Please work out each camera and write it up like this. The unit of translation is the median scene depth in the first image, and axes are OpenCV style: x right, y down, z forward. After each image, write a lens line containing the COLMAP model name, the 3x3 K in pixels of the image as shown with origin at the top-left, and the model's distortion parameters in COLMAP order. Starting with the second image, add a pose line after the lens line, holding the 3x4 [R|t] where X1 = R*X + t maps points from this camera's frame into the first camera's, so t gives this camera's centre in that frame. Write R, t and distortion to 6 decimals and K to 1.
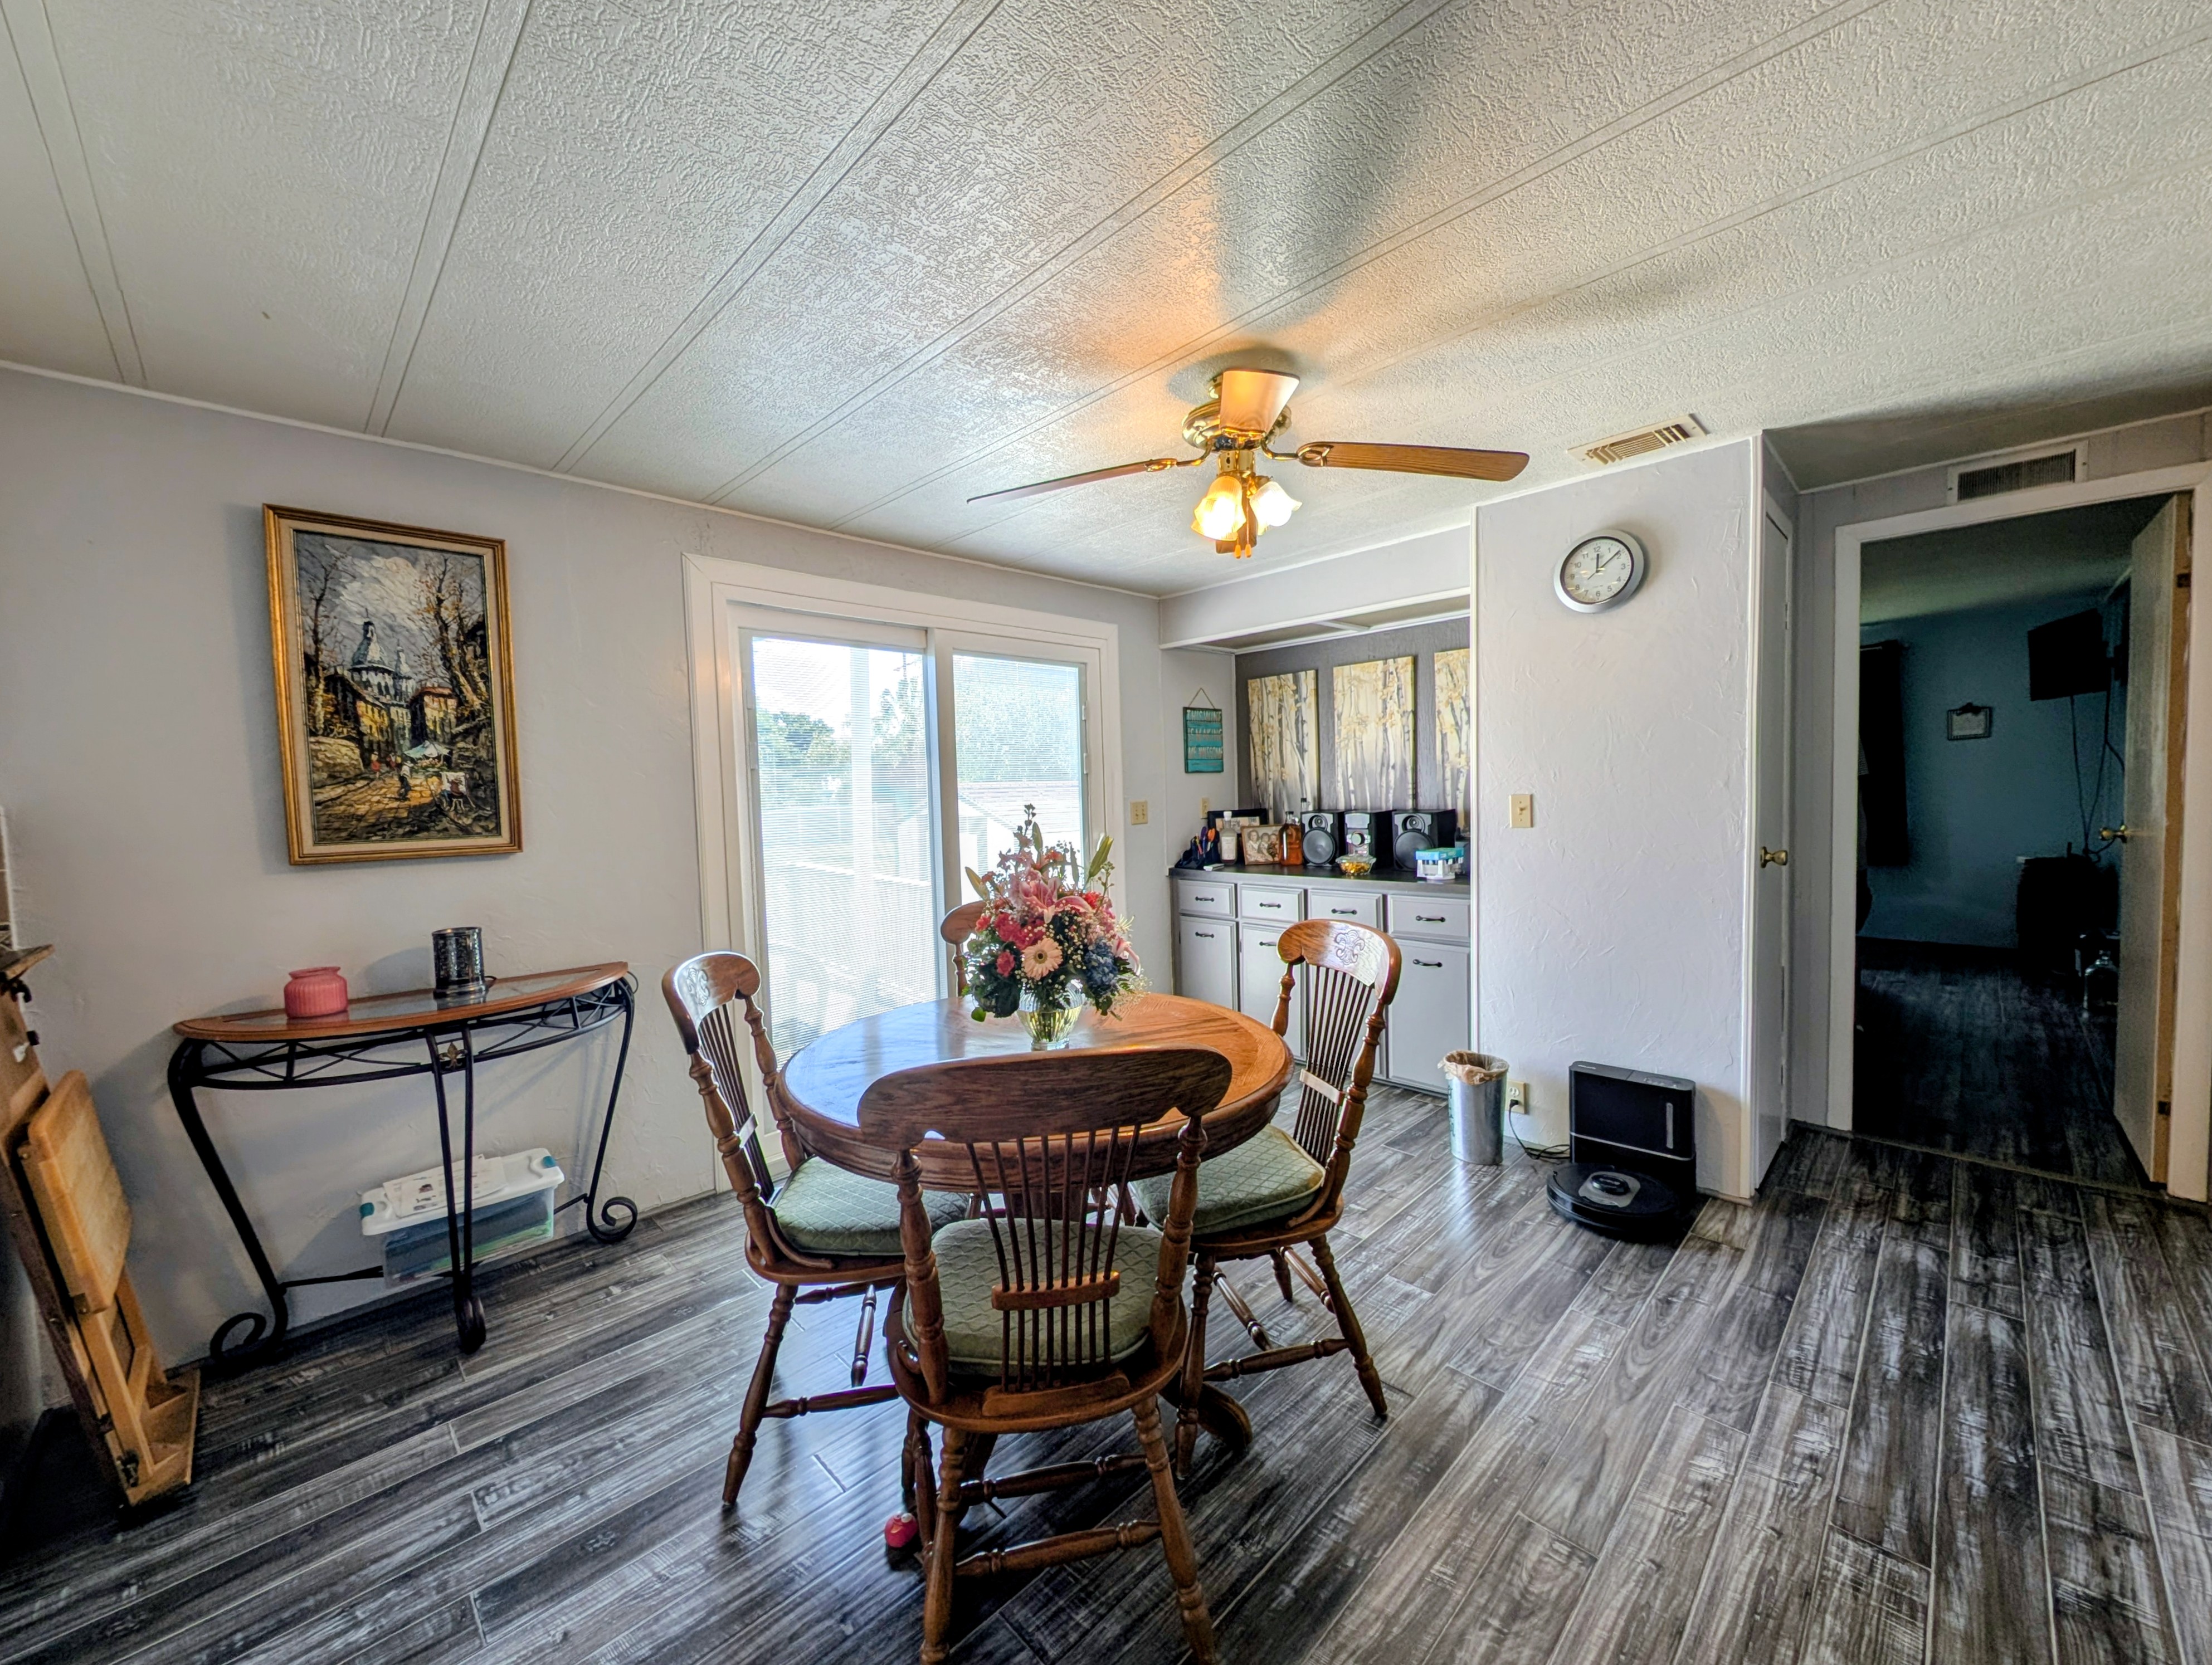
lens RADIAL K [[850.9, 0, 1091.9], [0, 850.9, 838.7], [0, 0, 1]] dist [0.007860, -0.002787]
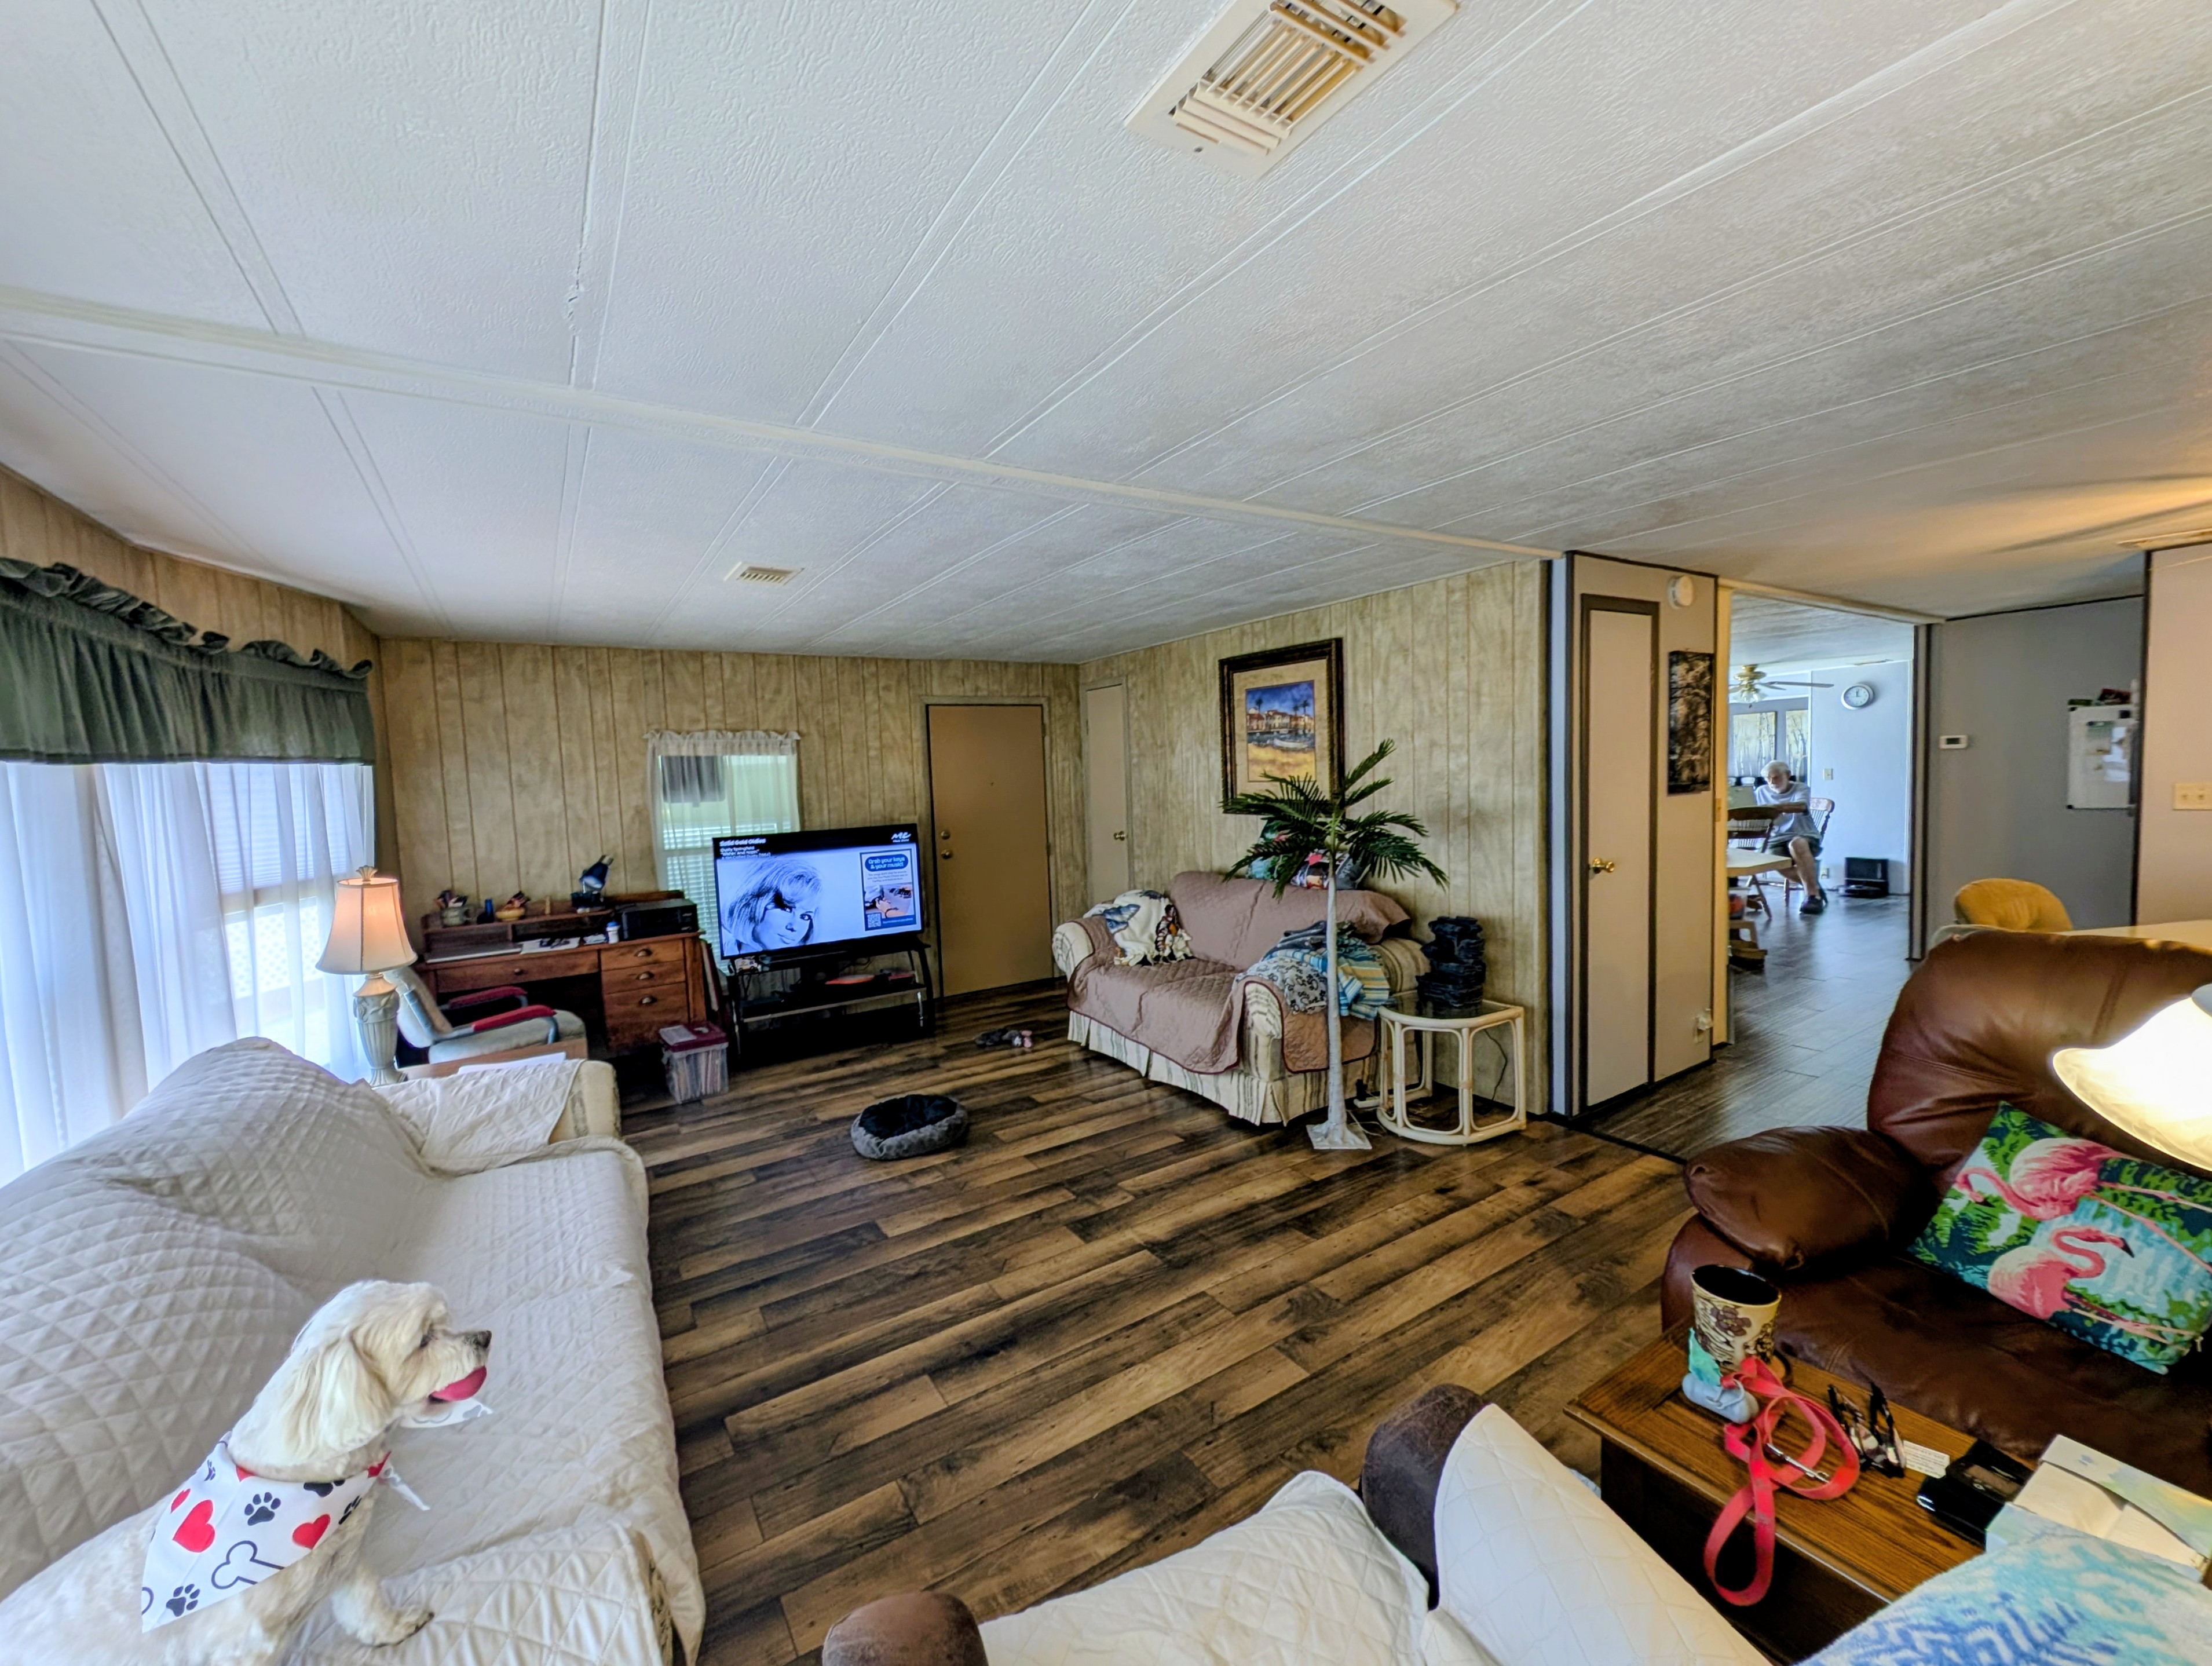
lens RADIAL K [[877.3, 0, 1114.2], [0, 877.3, 829.5], [0, 0, 1]] dist [0.004655, -0.002235]
pose [[0.980529, 0.009173, -0.196161, -1.672613], [-0.006661, 0.999887, 0.013460, 0.168487], [0.196263, -0.011891, 0.980479, -3.134344]]
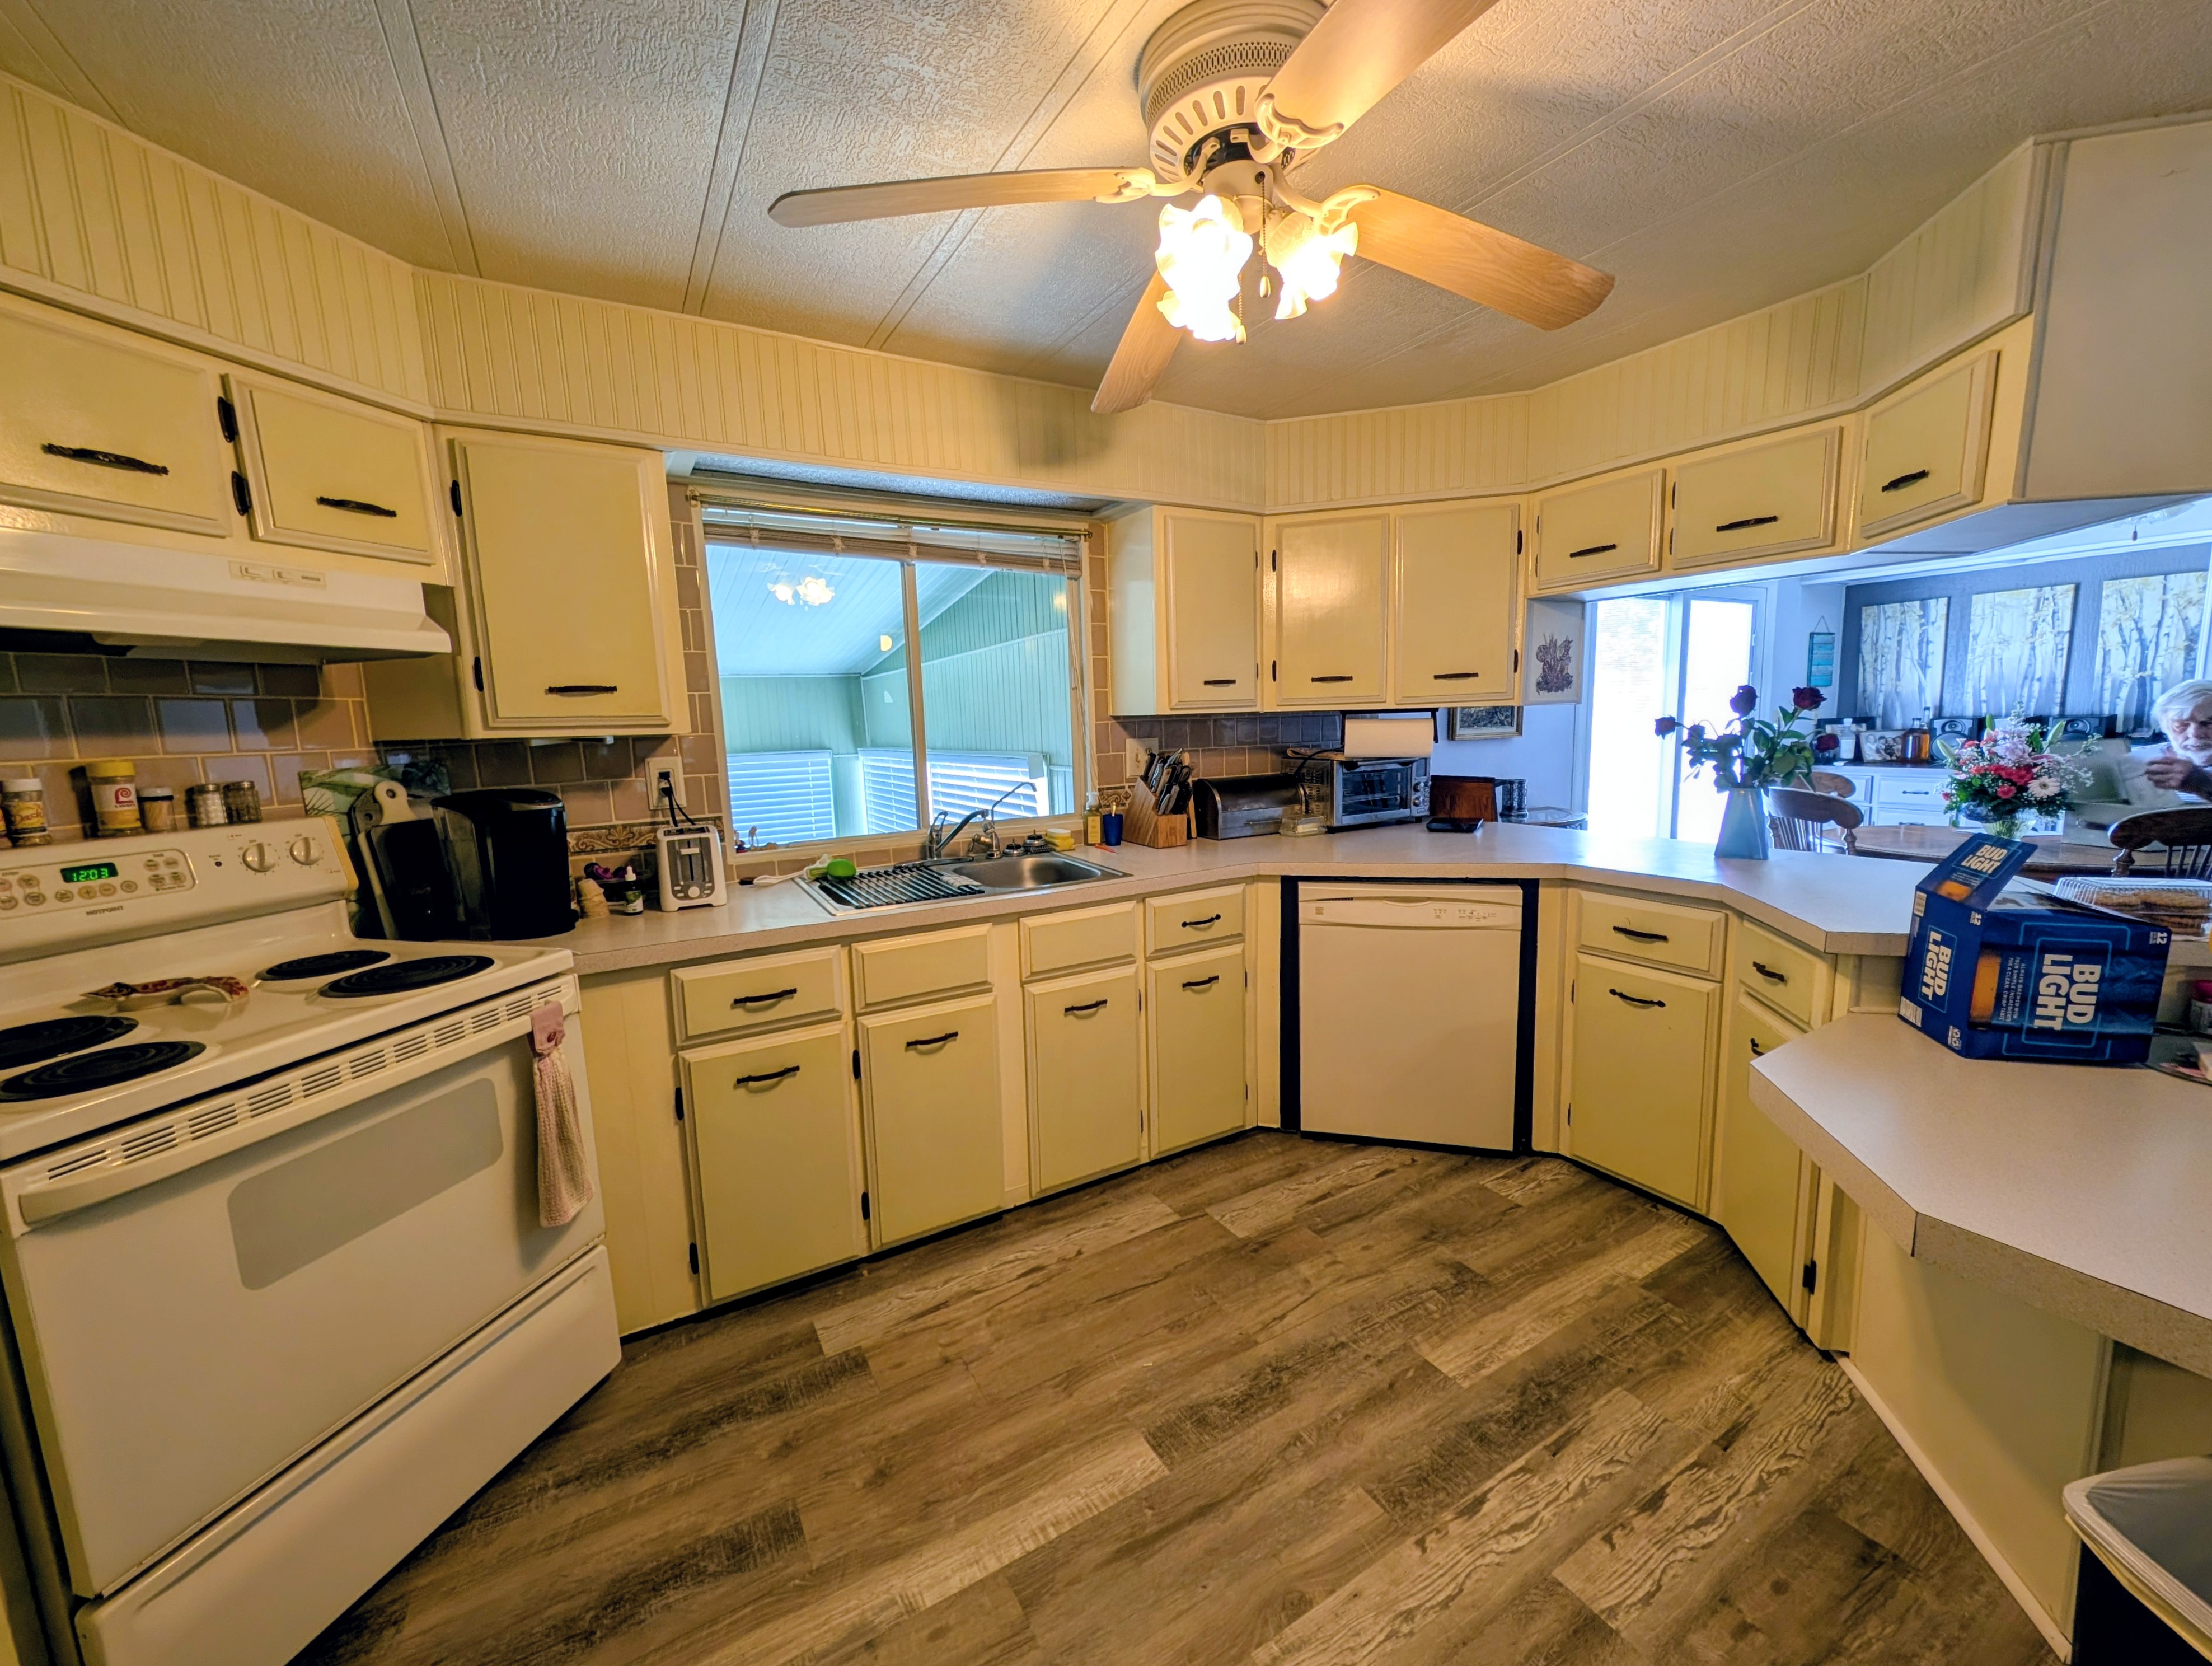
lens RADIAL K [[851.1, 0, 1107.5], [0, 851.1, 832.7], [0, 0, 1]] dist [0.007860, -0.002787]
pose [[0.969594, 0.029677, -0.242914, -1.086163], [-0.009329, 0.996380, 0.084493, 0.072174], [0.244542, -0.079658, 0.966361, -0.876032]]
